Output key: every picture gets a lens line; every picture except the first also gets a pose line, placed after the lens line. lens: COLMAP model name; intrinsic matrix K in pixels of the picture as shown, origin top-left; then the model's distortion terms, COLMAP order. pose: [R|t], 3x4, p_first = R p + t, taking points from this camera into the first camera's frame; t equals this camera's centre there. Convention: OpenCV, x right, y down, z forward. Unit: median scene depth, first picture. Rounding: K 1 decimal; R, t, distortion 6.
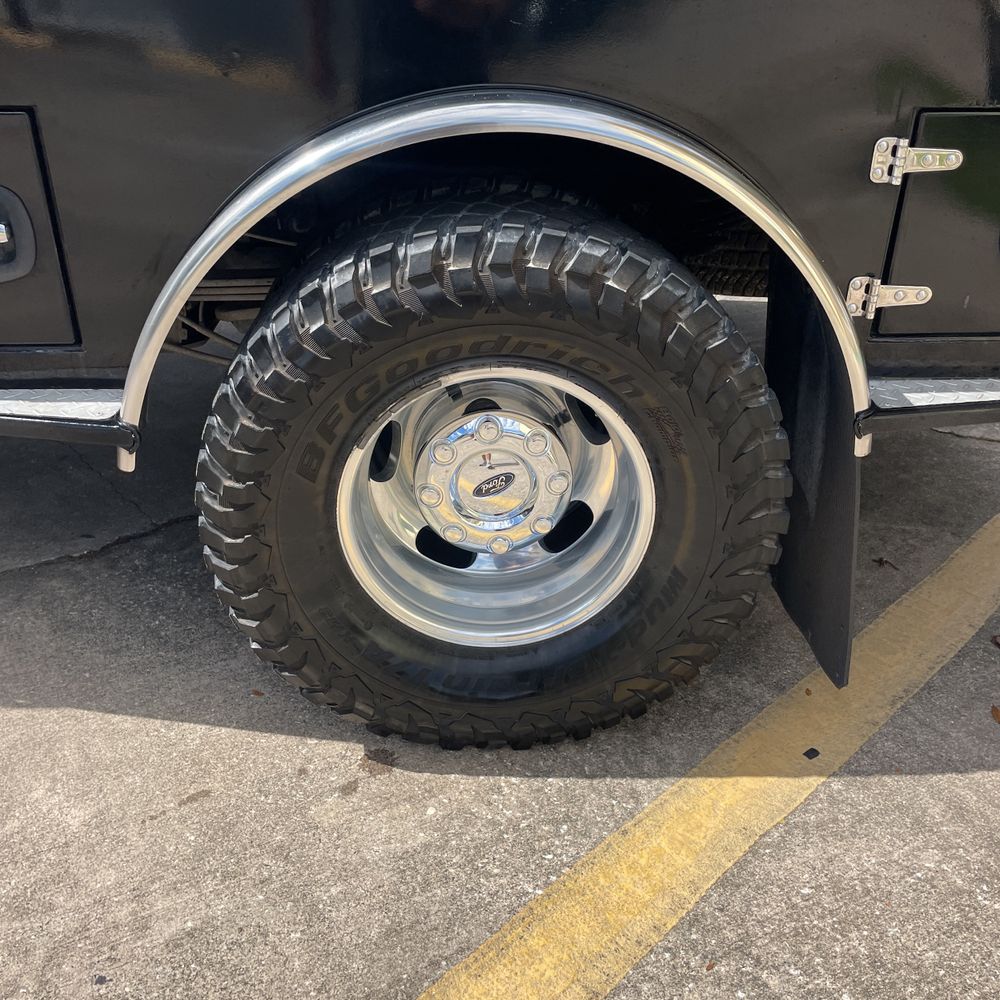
lens RADIAL K [[1008.5, 0, 504.1], [0, 1008.5, 496.7], [0, 0, 1]] dist [0.092489, -0.127574]
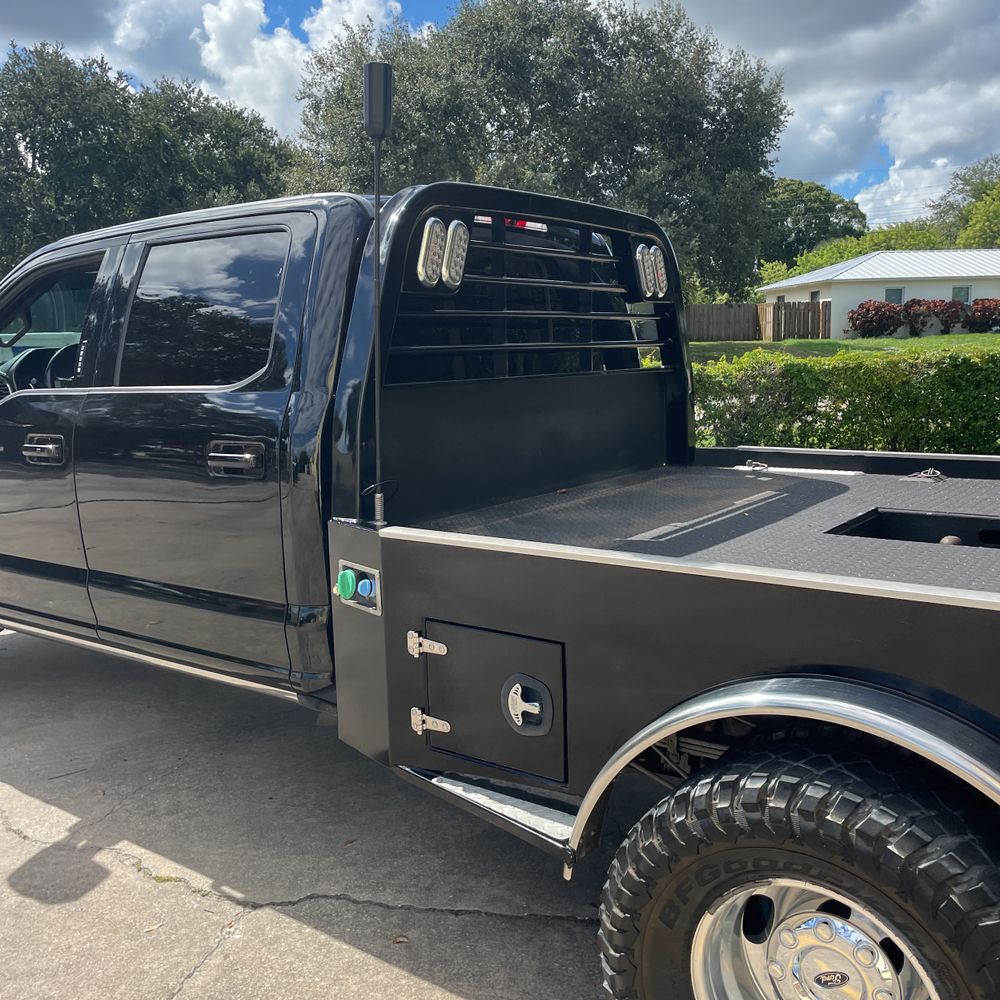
lens RADIAL K [[1008.5, 0, 504.1], [0, 1008.5, 496.7], [0, 0, 1]] dist [0.092489, -0.127574]
pose [[0.775760, 0.063100, -0.627865, 0.502110], [-0.270602, 0.932124, -0.240665, -0.178458], [0.570062, 0.356600, 0.740180, -0.382925]]
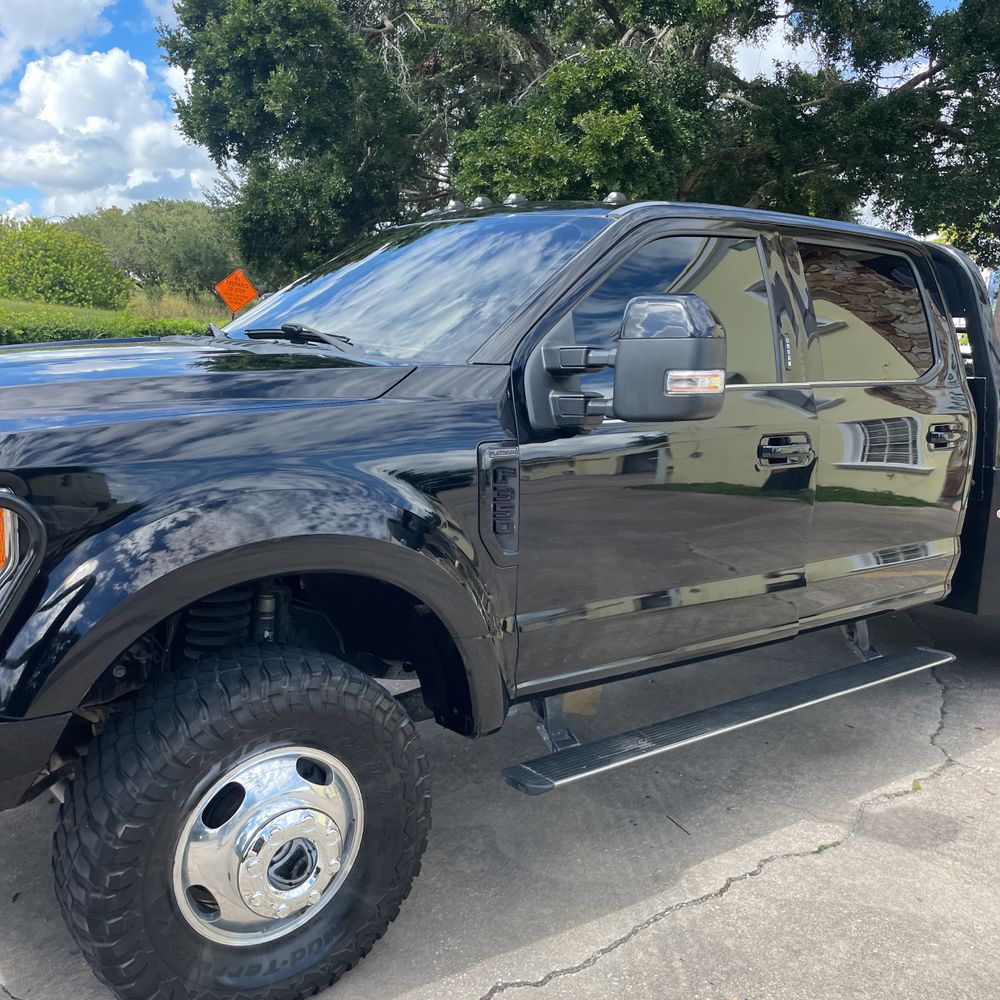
lens RADIAL K [[1008.5, 0, 504.1], [0, 1008.5, 496.7], [0, 0, 1]] dist [0.092489, -0.127574]
pose [[0.819804, -0.070510, 0.568287, -4.139501], [0.241301, 0.942519, -0.231155, -0.093199], [-0.519322, 0.326629, 0.789695, -0.707822]]
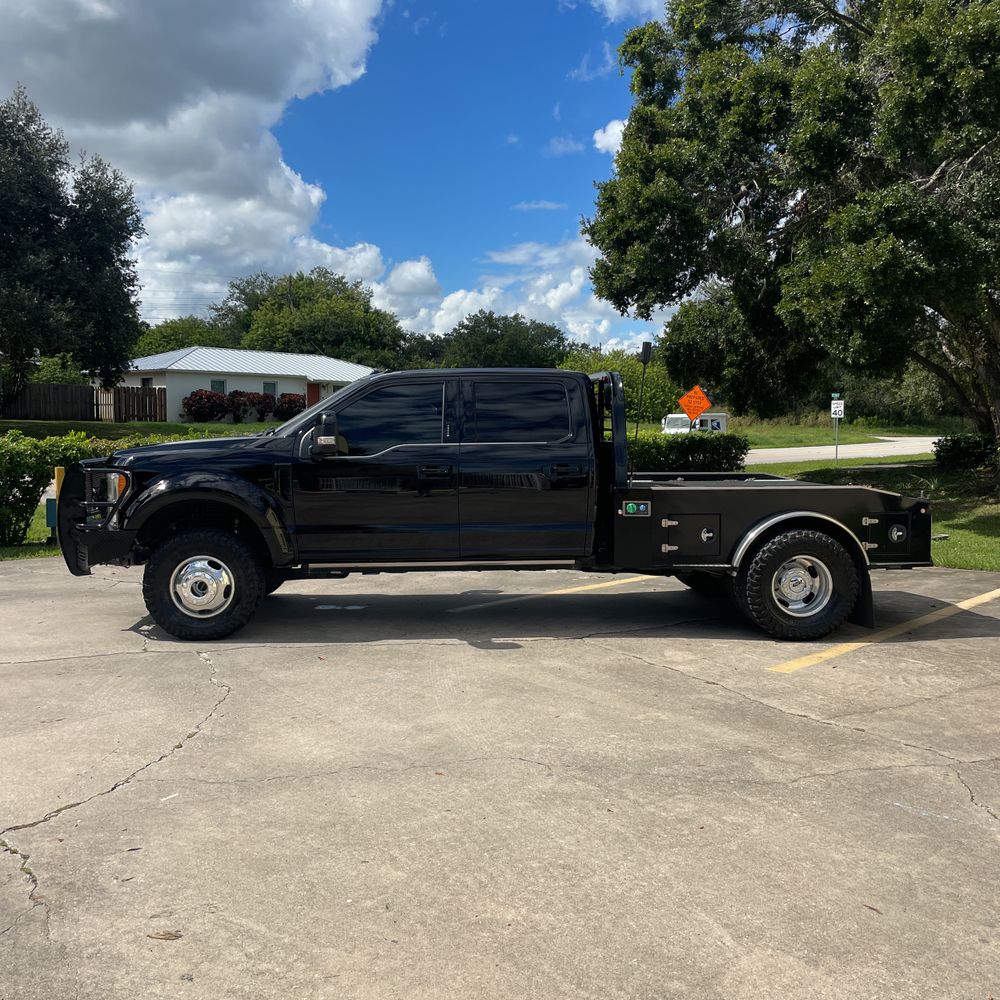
lens RADIAL K [[1008.5, 0, 504.1], [0, 1008.5, 496.7], [0, 0, 1]] dist [0.092489, -0.127574]
pose [[0.999095, -0.009363, 0.041494, -1.989492], [0.025486, 0.912769, -0.407681, 1.922220], [-0.034057, 0.408369, 0.912181, -4.429346]]
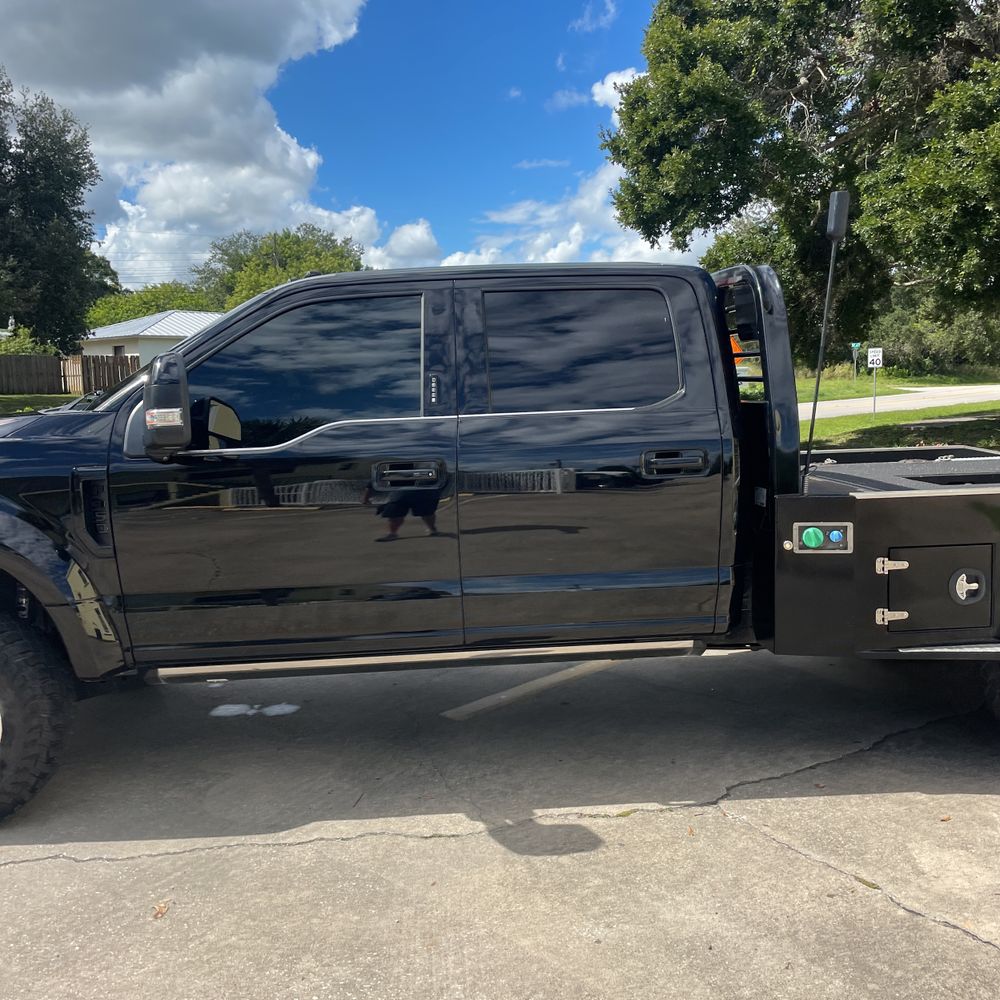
lens RADIAL K [[1008.5, 0, 504.1], [0, 1008.5, 496.7], [0, 0, 1]] dist [0.092489, -0.127574]
pose [[0.998553, -0.039386, 0.036626, -1.982349], [0.050244, 0.926095, -0.373930, 0.525301], [-0.019192, 0.375229, 0.926734, -1.749791]]
